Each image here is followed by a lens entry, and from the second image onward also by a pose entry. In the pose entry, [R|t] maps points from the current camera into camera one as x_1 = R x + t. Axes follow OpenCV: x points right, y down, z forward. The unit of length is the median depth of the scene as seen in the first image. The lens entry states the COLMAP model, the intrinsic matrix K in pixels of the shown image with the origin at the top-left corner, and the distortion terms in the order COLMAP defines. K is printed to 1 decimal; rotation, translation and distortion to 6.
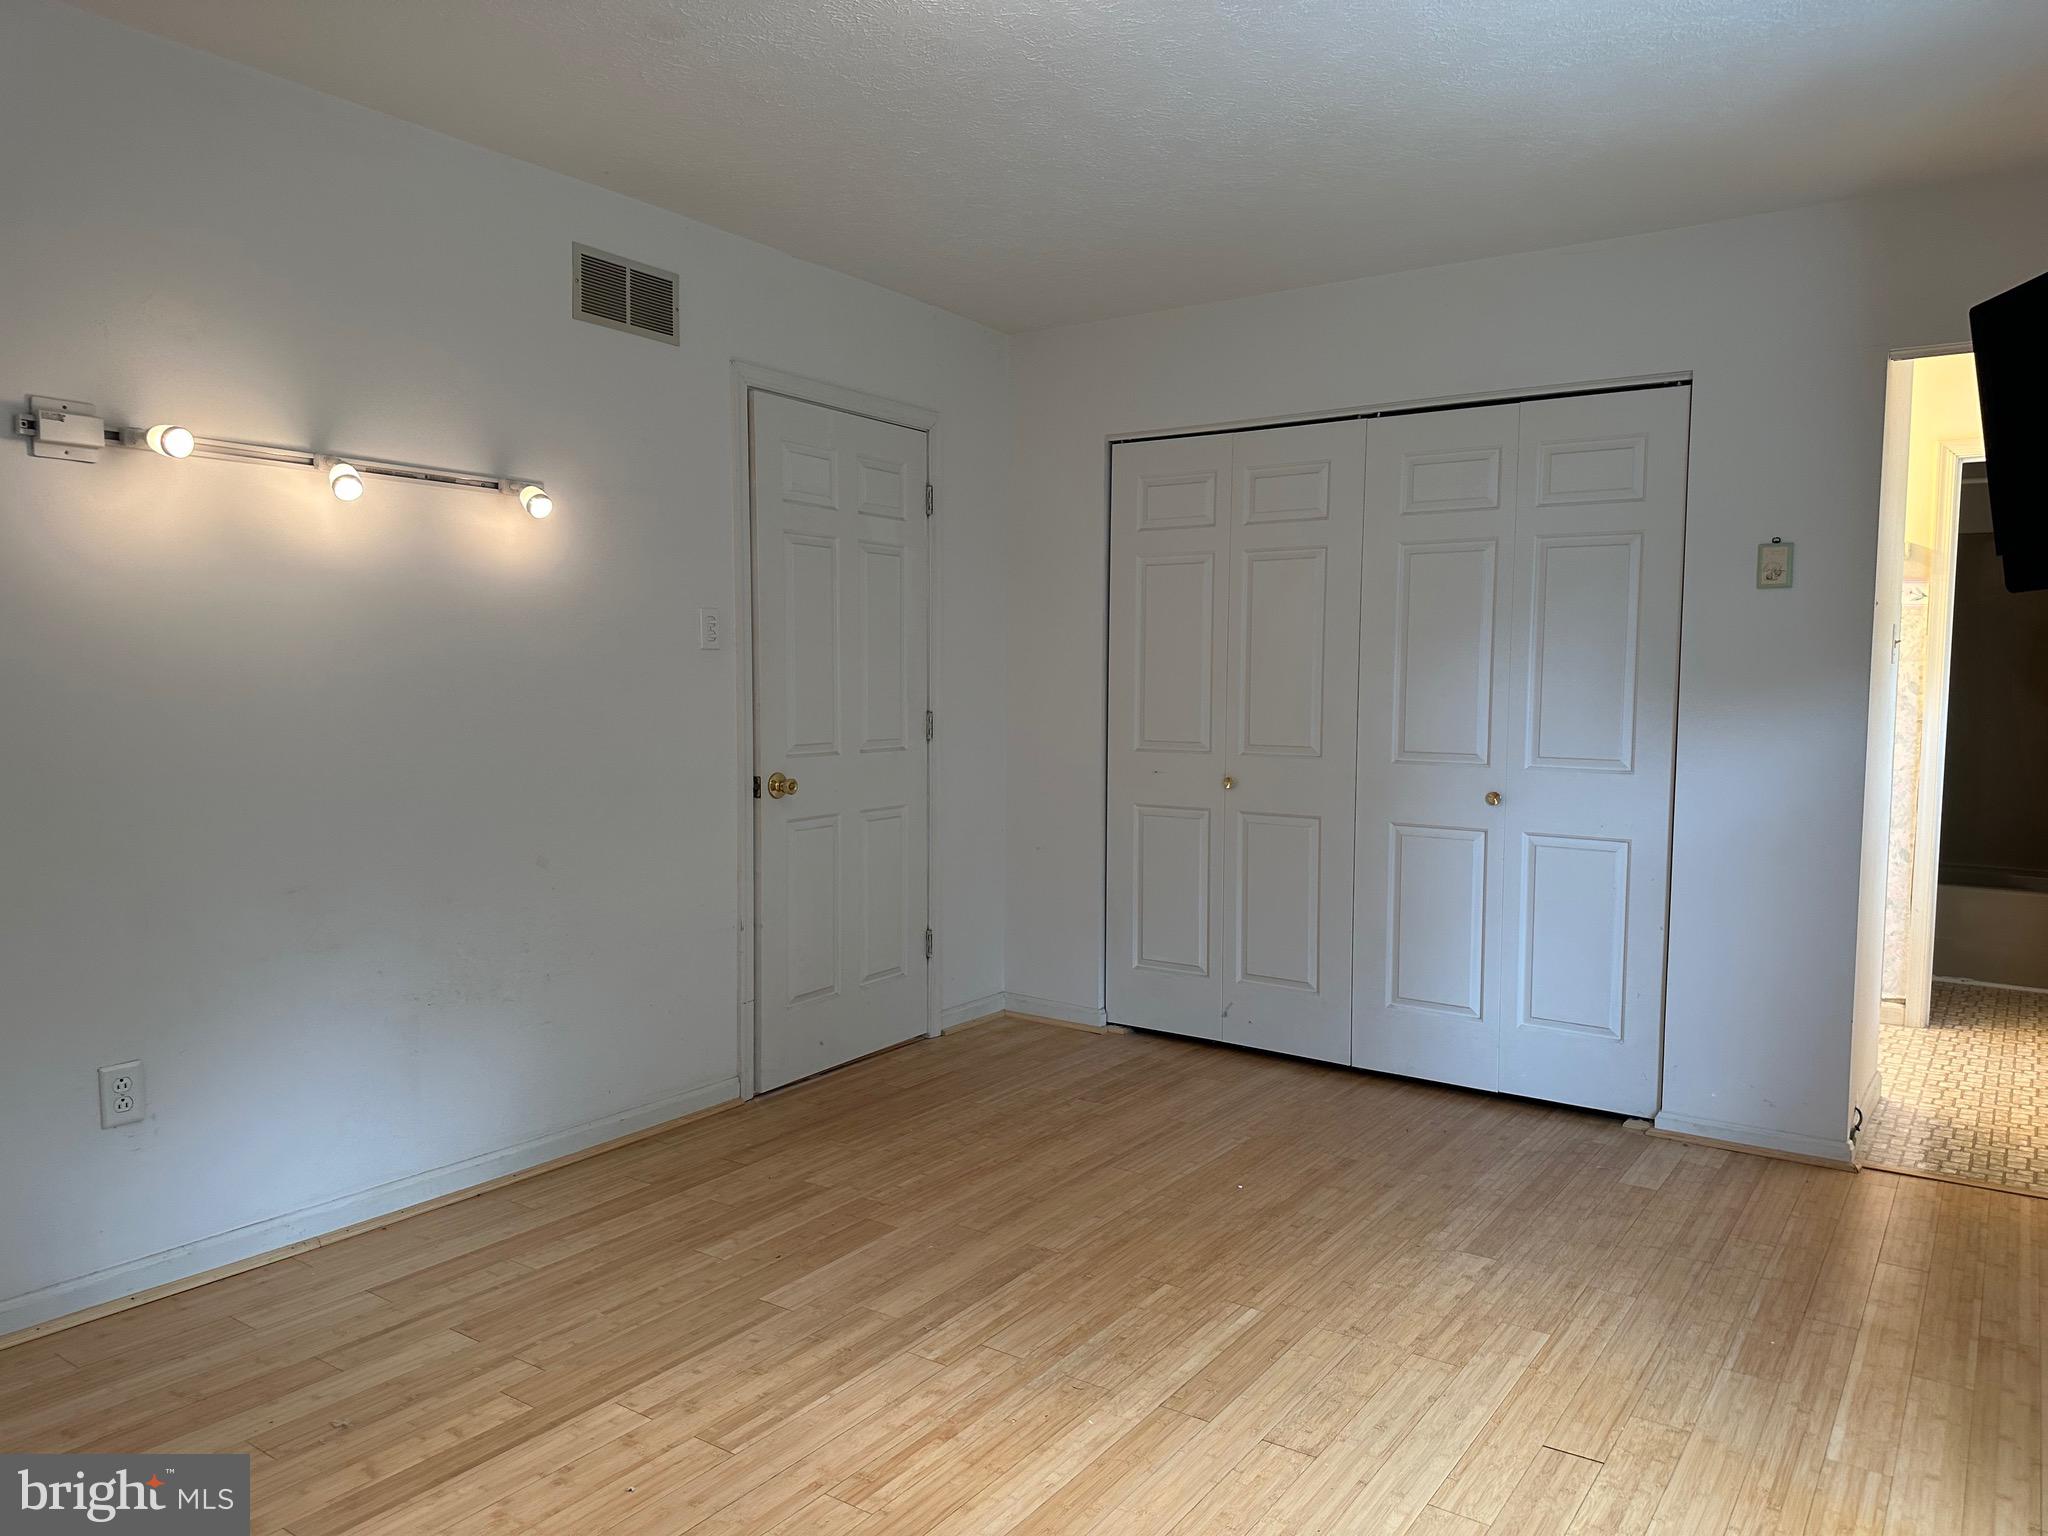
lens RADIAL K [[1476.0, 0, 1018.3], [0, 1476.0, 779.8], [0, 0, 1]] dist [0.058809, -0.053515]
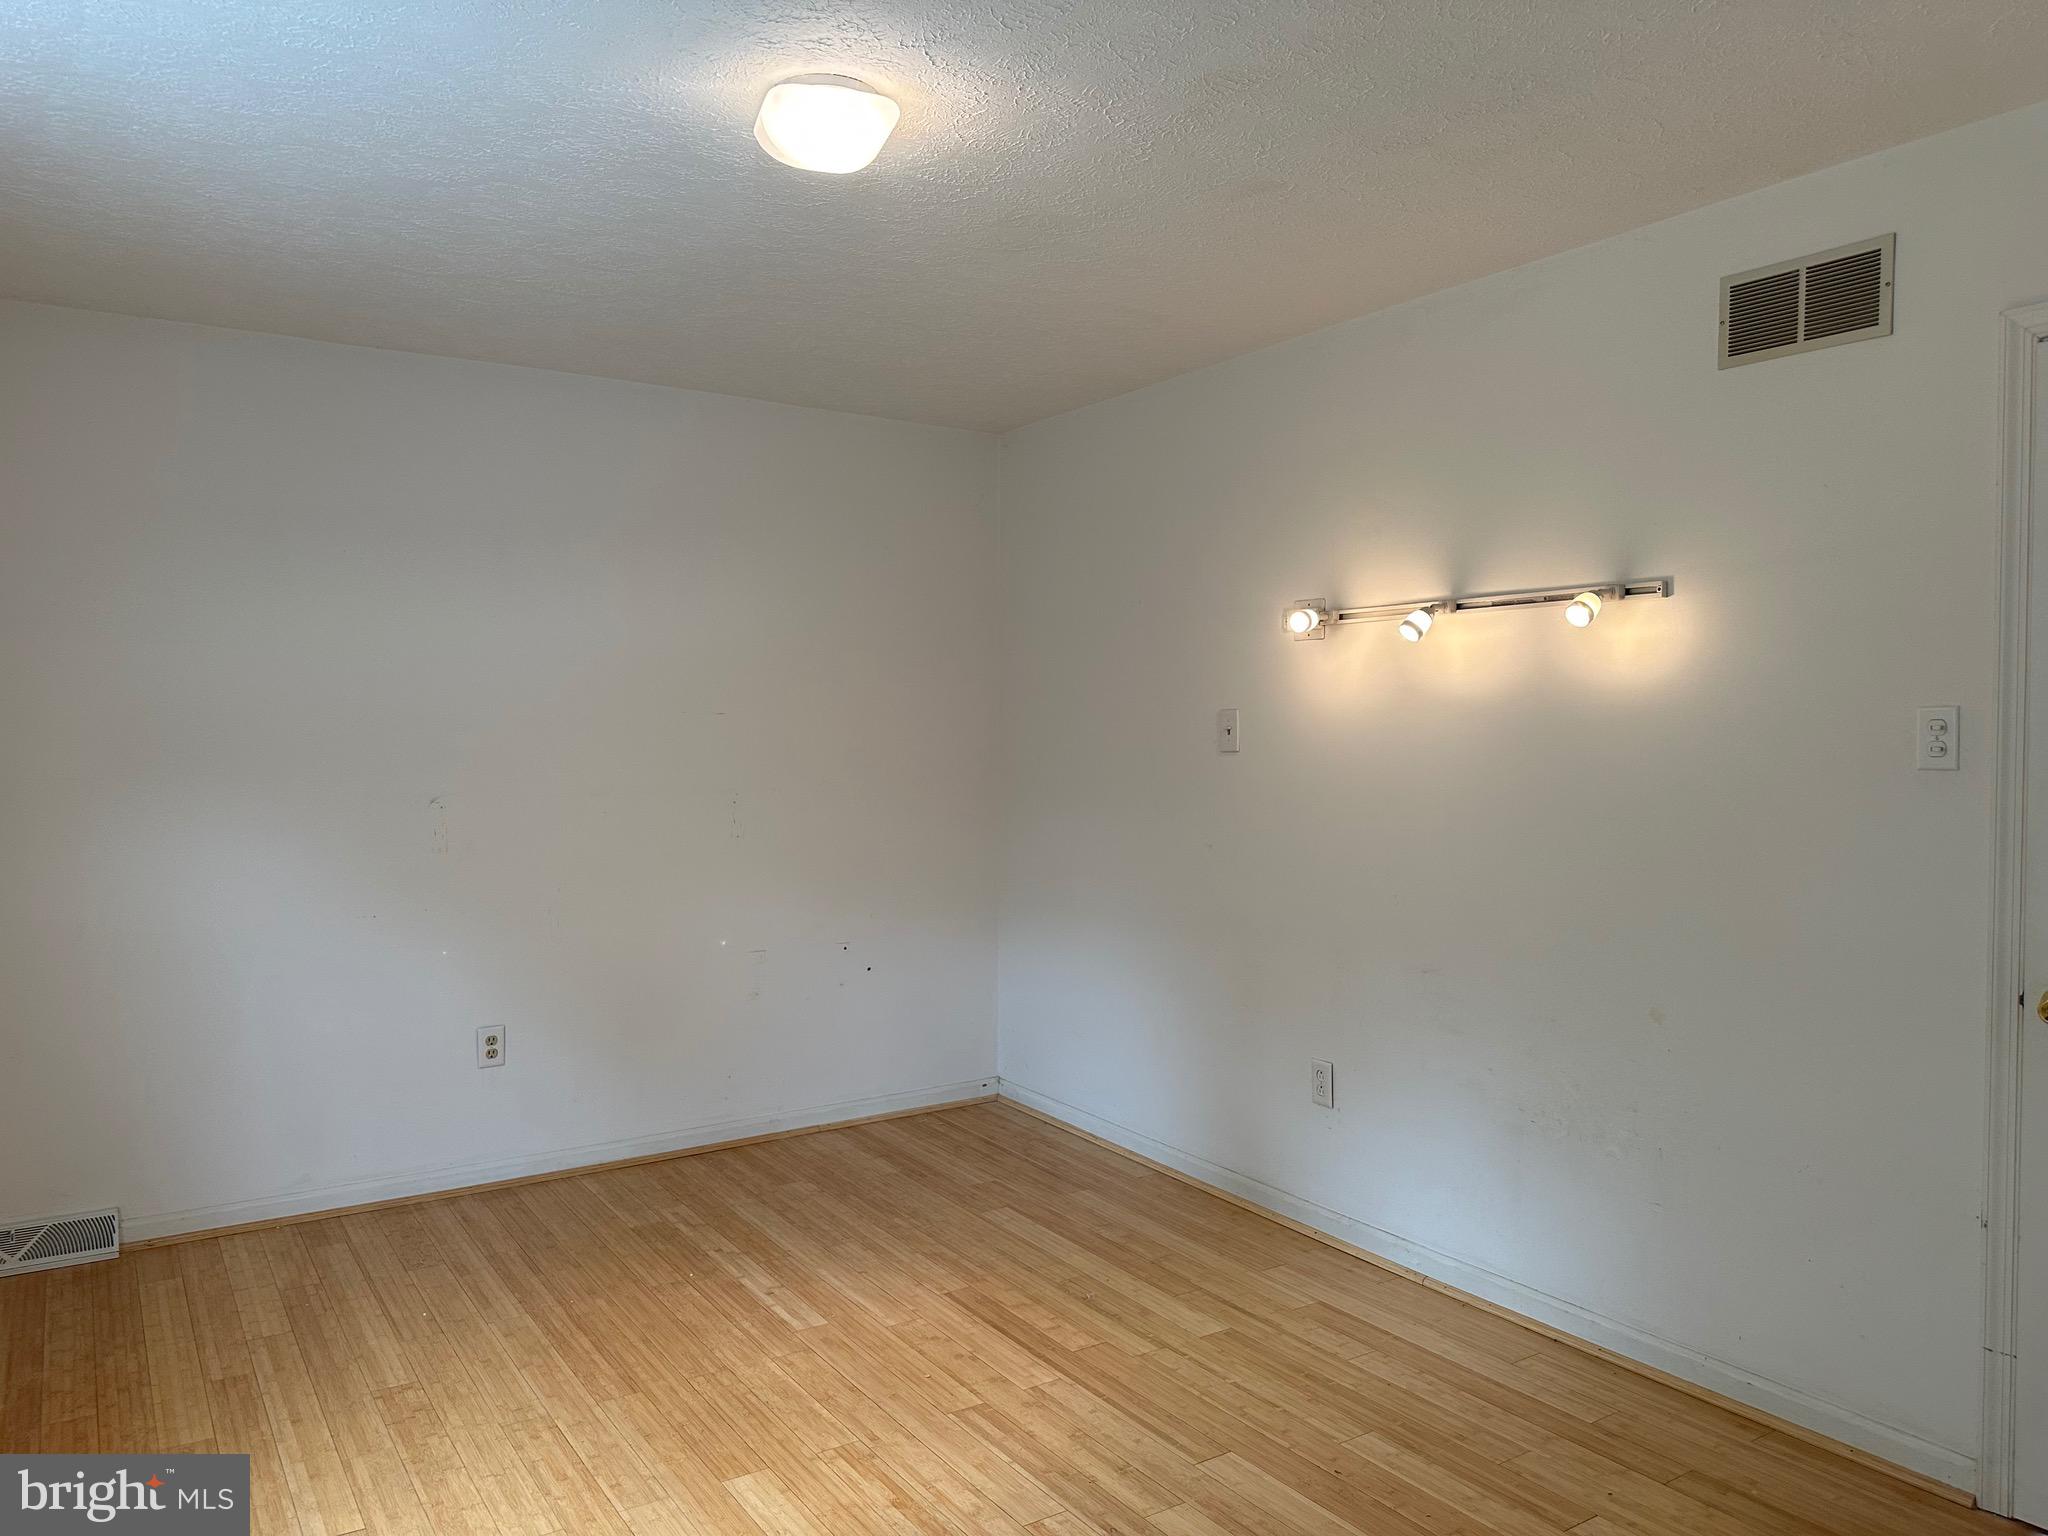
lens RADIAL K [[1476.0, 0, 1017.2], [0, 1476.0, 761.4], [0, 0, 1]] dist [0.058809, -0.053515]
pose [[-0.385190, 0.018301, -0.922656, 0.794914], [-0.064527, 0.996822, 0.046711, -0.139011], [0.920579, 0.077529, -0.382785, 1.257635]]
